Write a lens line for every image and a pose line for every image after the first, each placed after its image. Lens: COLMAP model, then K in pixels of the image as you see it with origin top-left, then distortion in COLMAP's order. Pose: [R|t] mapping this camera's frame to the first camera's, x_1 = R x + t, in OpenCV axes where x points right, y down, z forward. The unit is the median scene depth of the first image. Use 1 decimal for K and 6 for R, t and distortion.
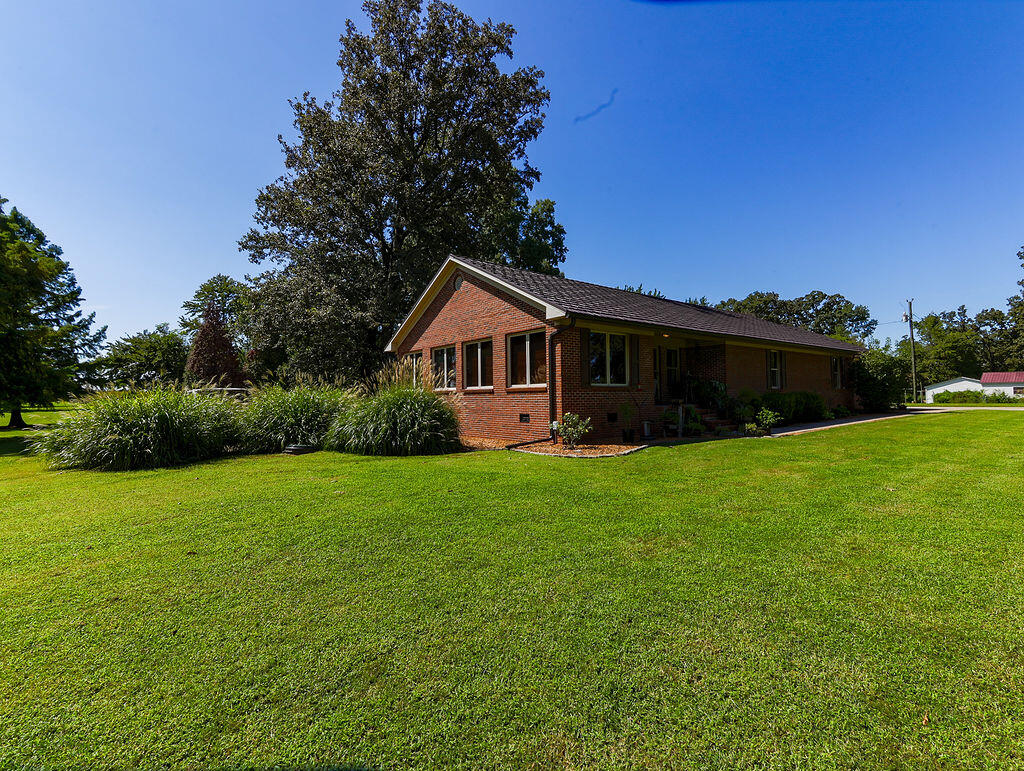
lens RADIAL K [[478.3, 0, 512.0], [0, 478.3, 385.5], [0, 0, 1]] dist [0.107974, -0.043708]
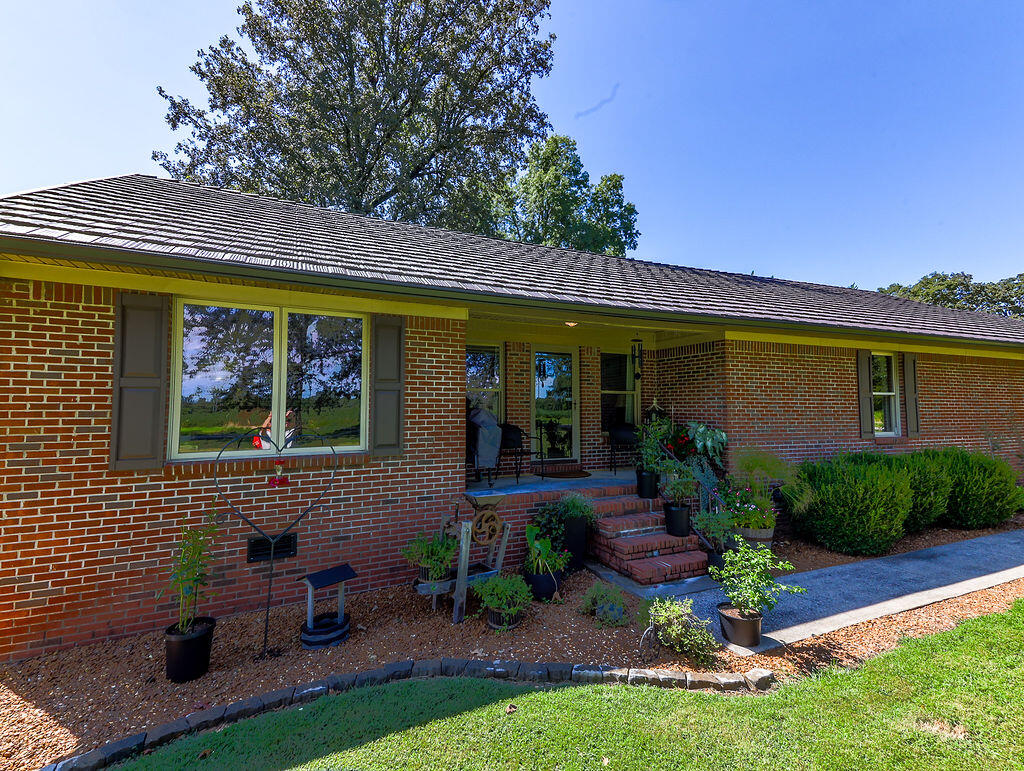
lens RADIAL K [[478.3, 0, 512.0], [0, 478.3, 385.5], [0, 0, 1]] dist [0.107974, -0.043708]
pose [[0.967179, -0.003159, -0.254075, 0.115328], [-0.001911, 0.999804, -0.019707, -0.011034], [0.254088, 0.019546, 0.966984, 0.168949]]
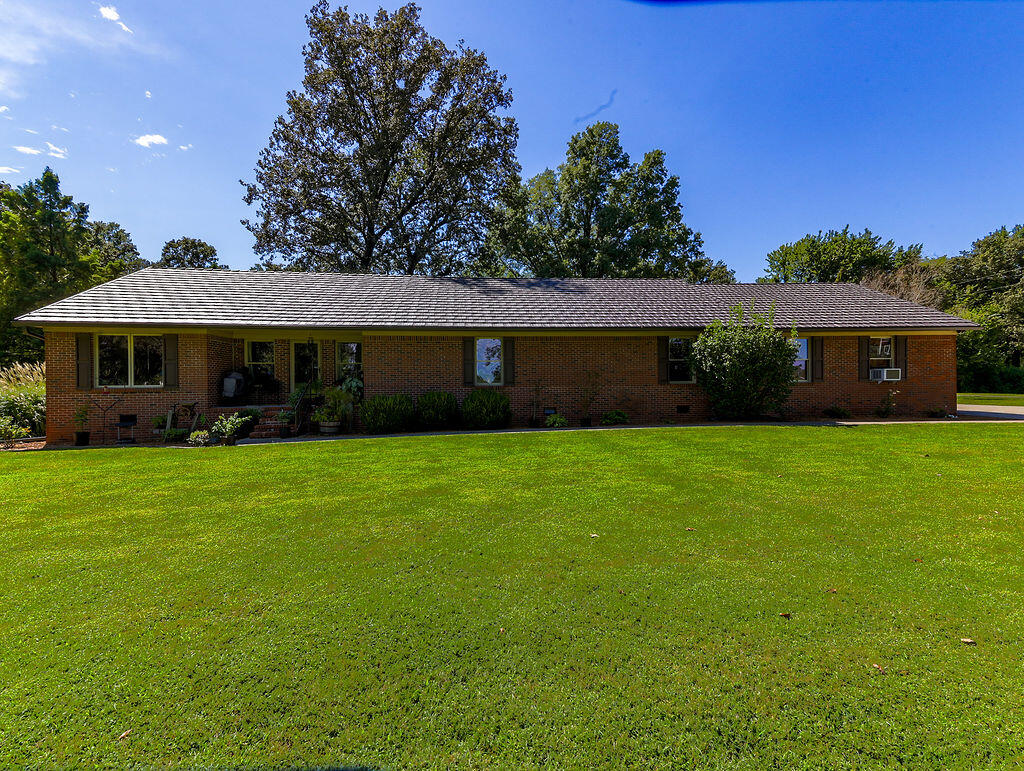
lens RADIAL K [[478.3, 0, 512.0], [0, 478.3, 385.5], [0, 0, 1]] dist [0.107974, -0.043708]
pose [[0.826770, 0.006831, -0.562499, 0.351009], [0.012978, 0.999429, 0.031212, -0.006462], [0.562391, -0.033105, 0.826209, 0.144257]]
